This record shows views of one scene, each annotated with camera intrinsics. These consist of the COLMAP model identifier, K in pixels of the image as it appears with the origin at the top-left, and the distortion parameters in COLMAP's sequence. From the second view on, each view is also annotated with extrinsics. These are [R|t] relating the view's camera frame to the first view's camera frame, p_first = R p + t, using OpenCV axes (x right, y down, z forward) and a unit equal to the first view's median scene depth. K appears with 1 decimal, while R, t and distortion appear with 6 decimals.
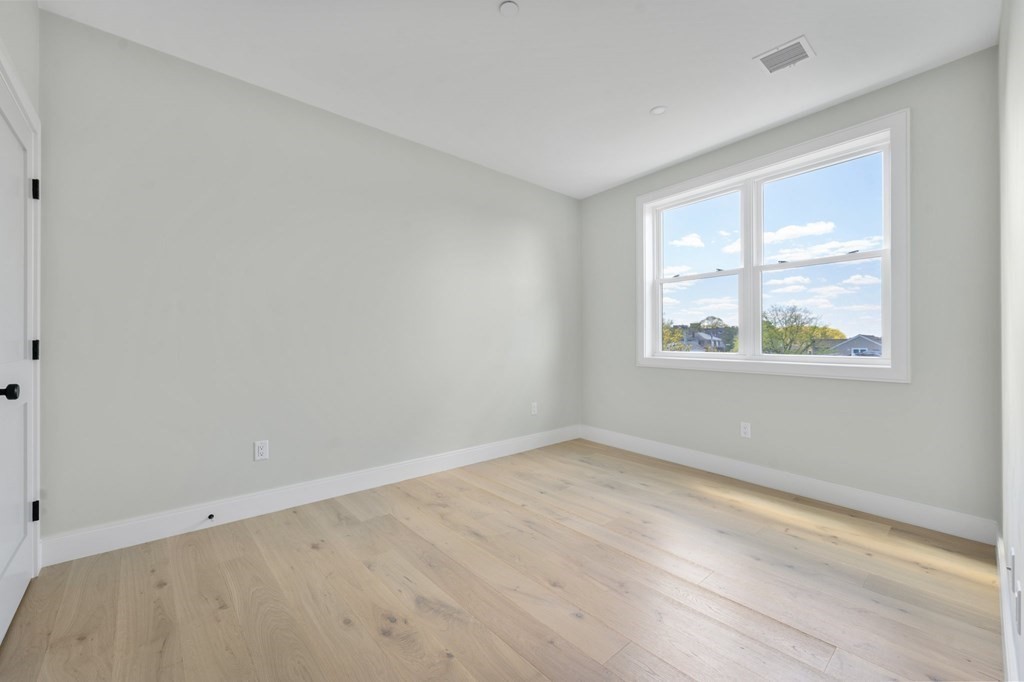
lens RADIAL K [[418.7, 0, 509.5], [0, 418.7, 338.7], [0, 0, 1]] dist [-0.000682, 0.000410]
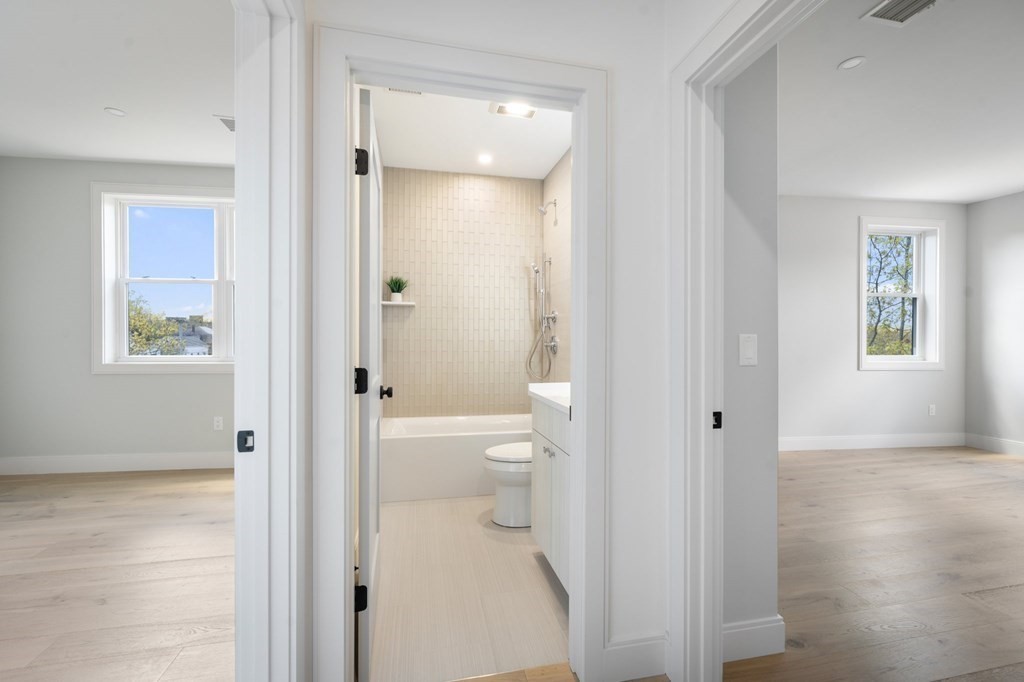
lens RADIAL K [[418.7, 0, 508.3], [0, 418.7, 337.9], [0, 0, 1]] dist [-0.000682, 0.000410]
pose [[0.491903, -0.003584, 0.870643, -0.040581], [-0.005897, 0.999955, 0.007448, -0.028191], [-0.870630, -0.008798, 0.491859, -0.249715]]
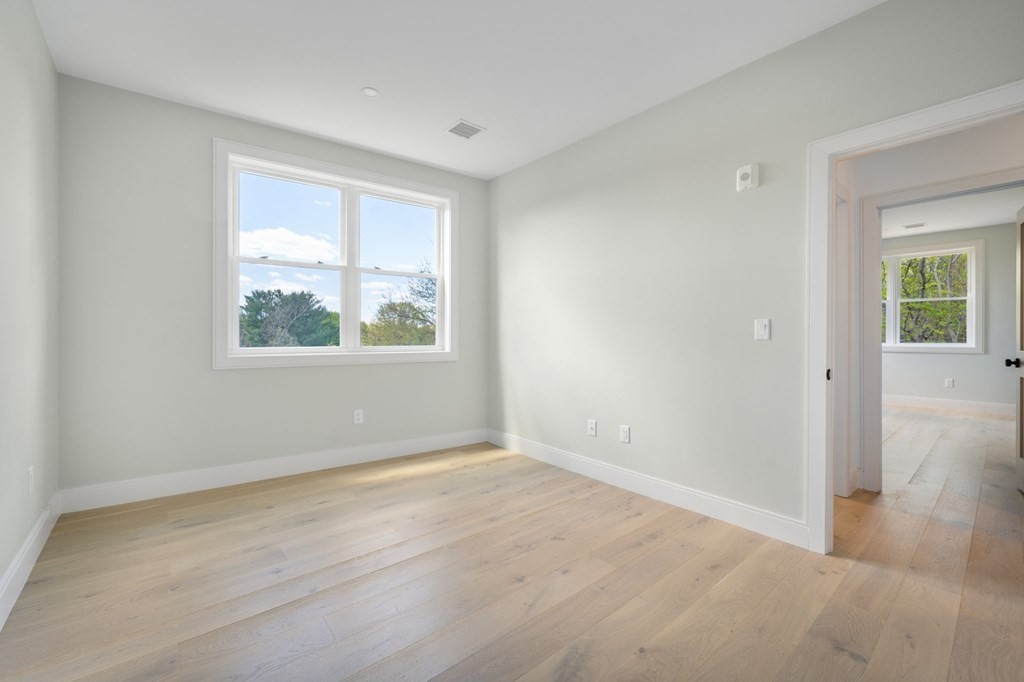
lens RADIAL K [[418.7, 0, 511.0], [0, 418.7, 333.8], [0, 0, 1]] dist [-0.000682, 0.000410]
pose [[0.019045, -0.003481, 0.999813, -0.518651], [-0.007394, 0.999966, 0.003622, -0.004448], [-0.999791, -0.007462, 0.019019, 0.582998]]
